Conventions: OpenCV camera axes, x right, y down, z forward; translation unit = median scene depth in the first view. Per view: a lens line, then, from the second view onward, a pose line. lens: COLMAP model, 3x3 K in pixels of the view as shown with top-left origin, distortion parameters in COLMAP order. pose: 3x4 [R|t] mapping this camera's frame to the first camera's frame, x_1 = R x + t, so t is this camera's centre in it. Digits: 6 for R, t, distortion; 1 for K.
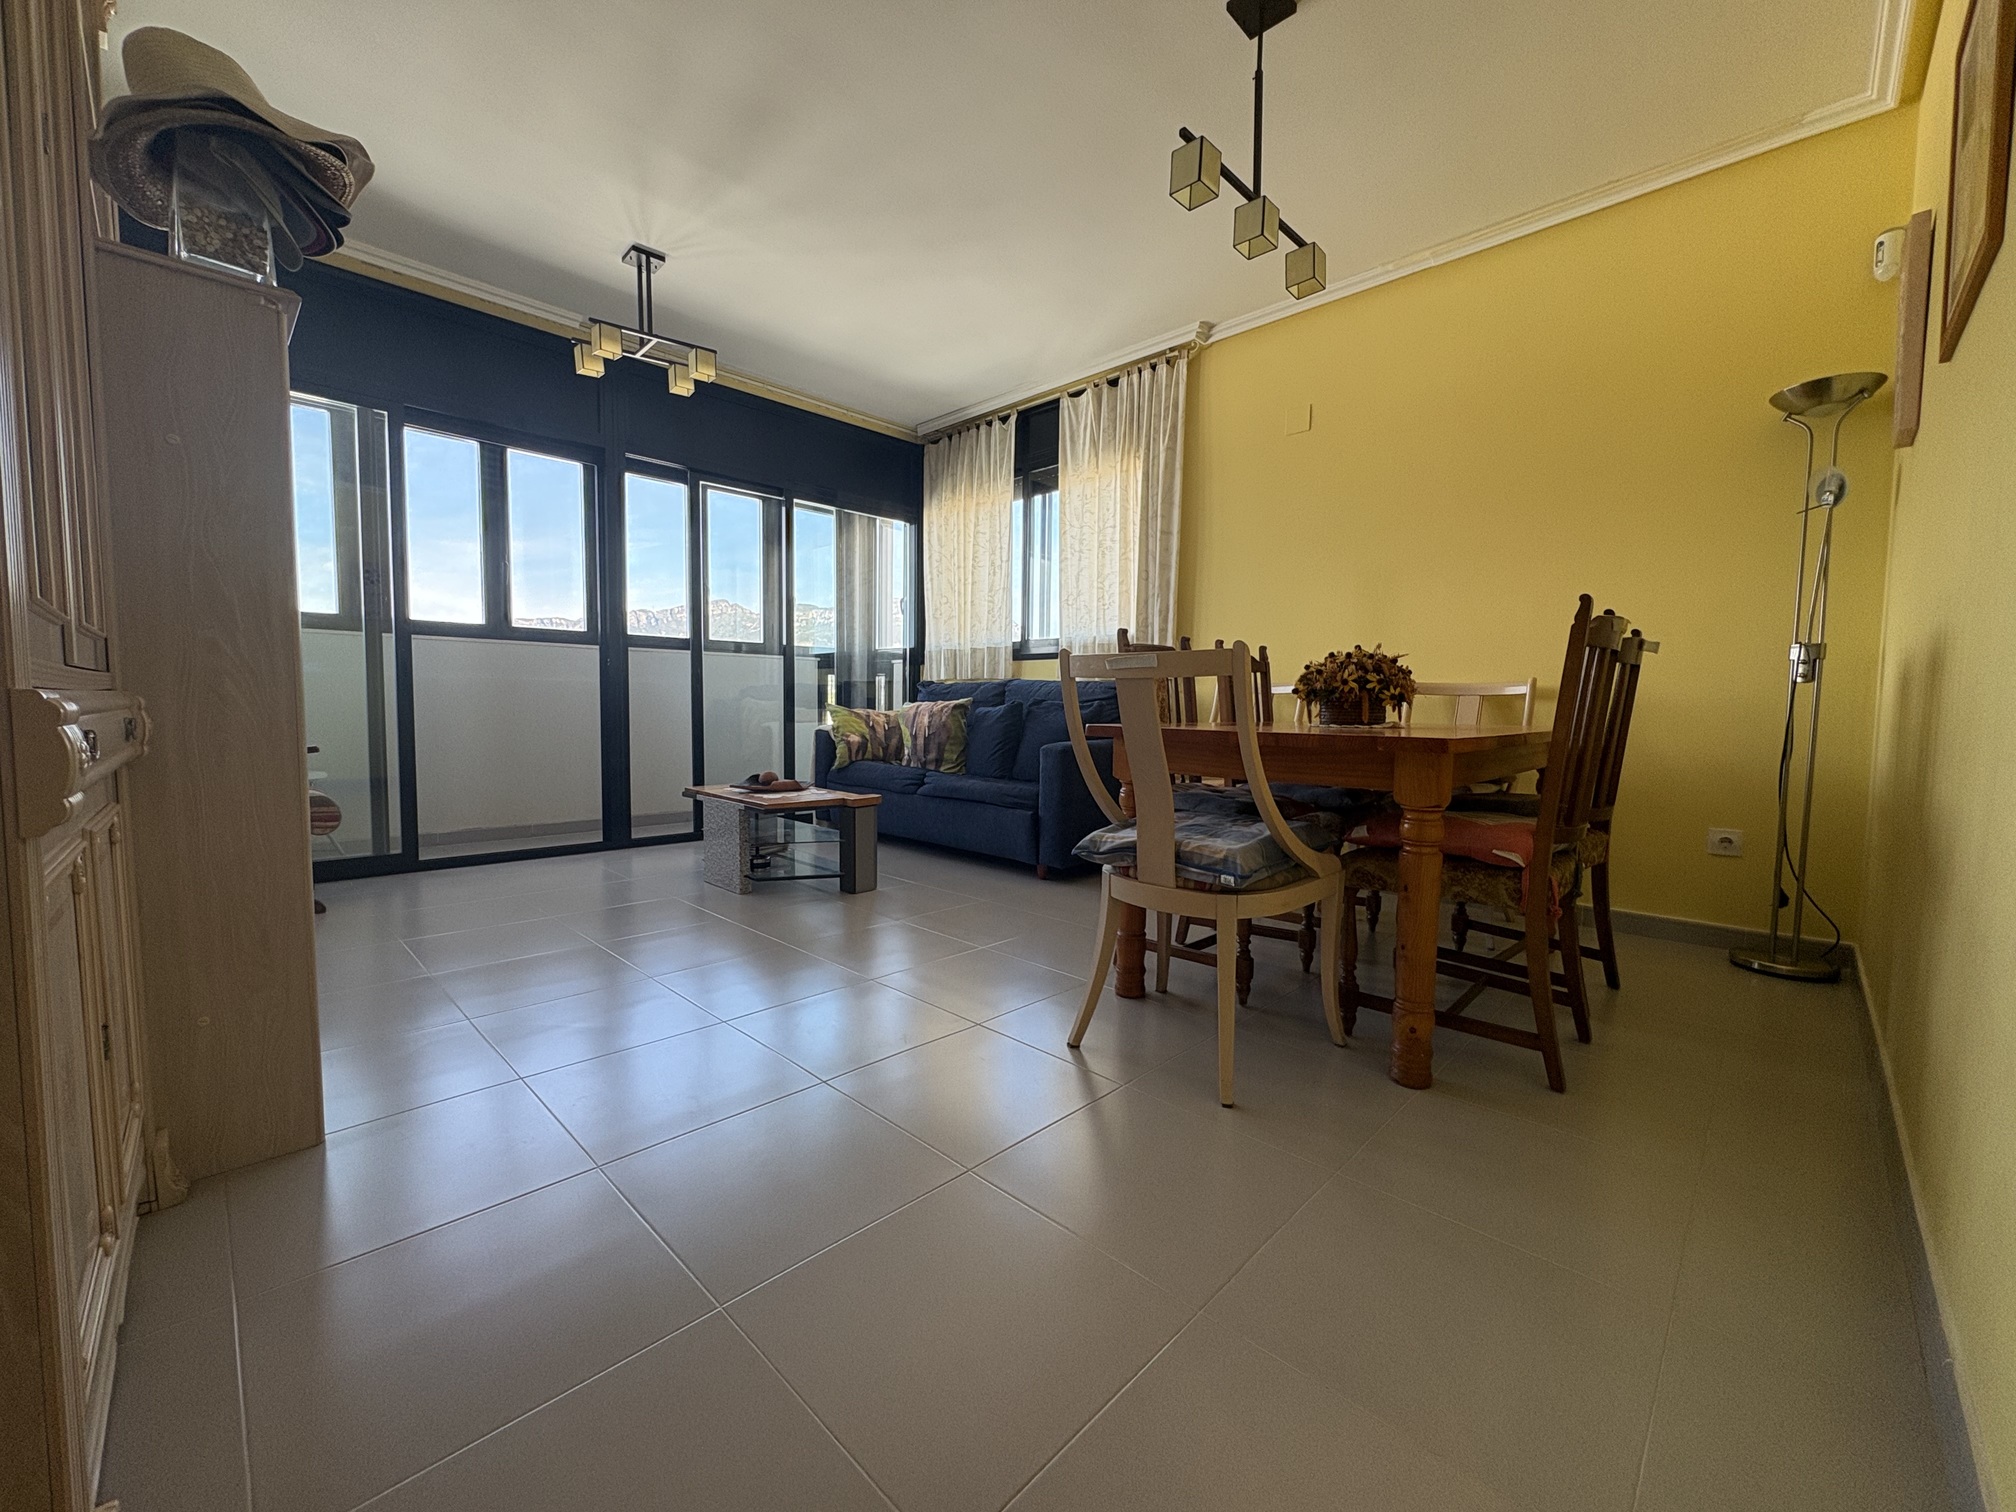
lens RADIAL K [[801.5, 0, 1001.9], [0, 801.5, 754.9], [0, 0, 1]] dist [-0.001519, 0.000874]
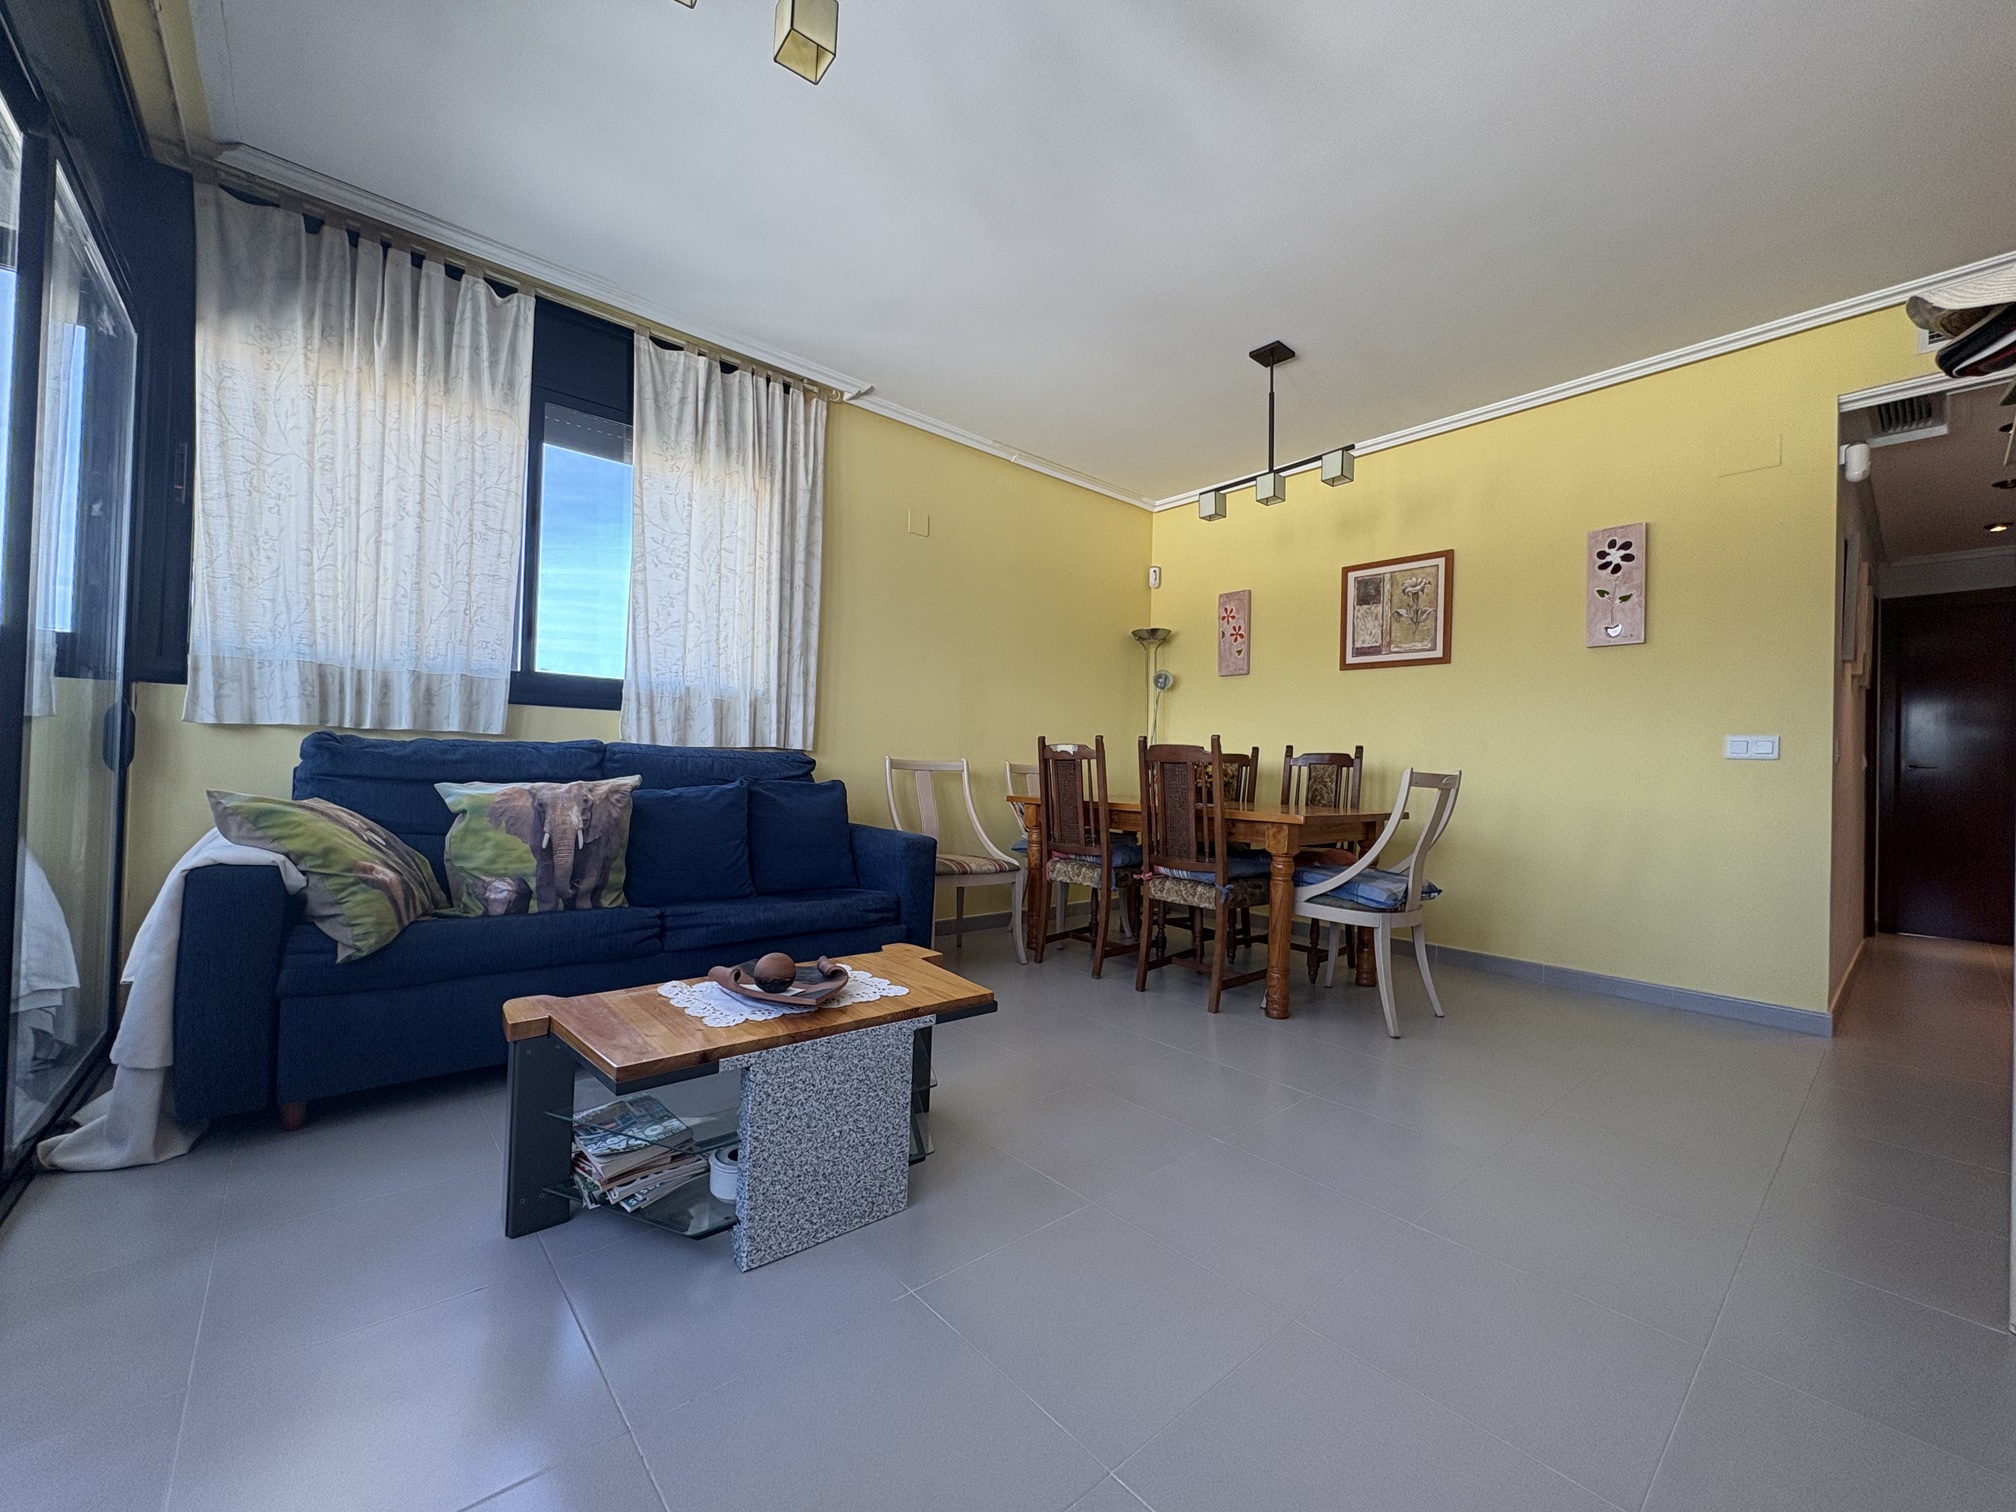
lens RADIAL K [[801.5, 0, 1007.5], [0, 801.5, 756.7], [0, 0, 1]] dist [-0.001519, 0.000874]
pose [[0.081995, 0.016931, 0.996489, -0.592362], [0.052766, 0.998380, -0.021305, -0.056221], [-0.995235, 0.054327, 0.080969, 0.671356]]
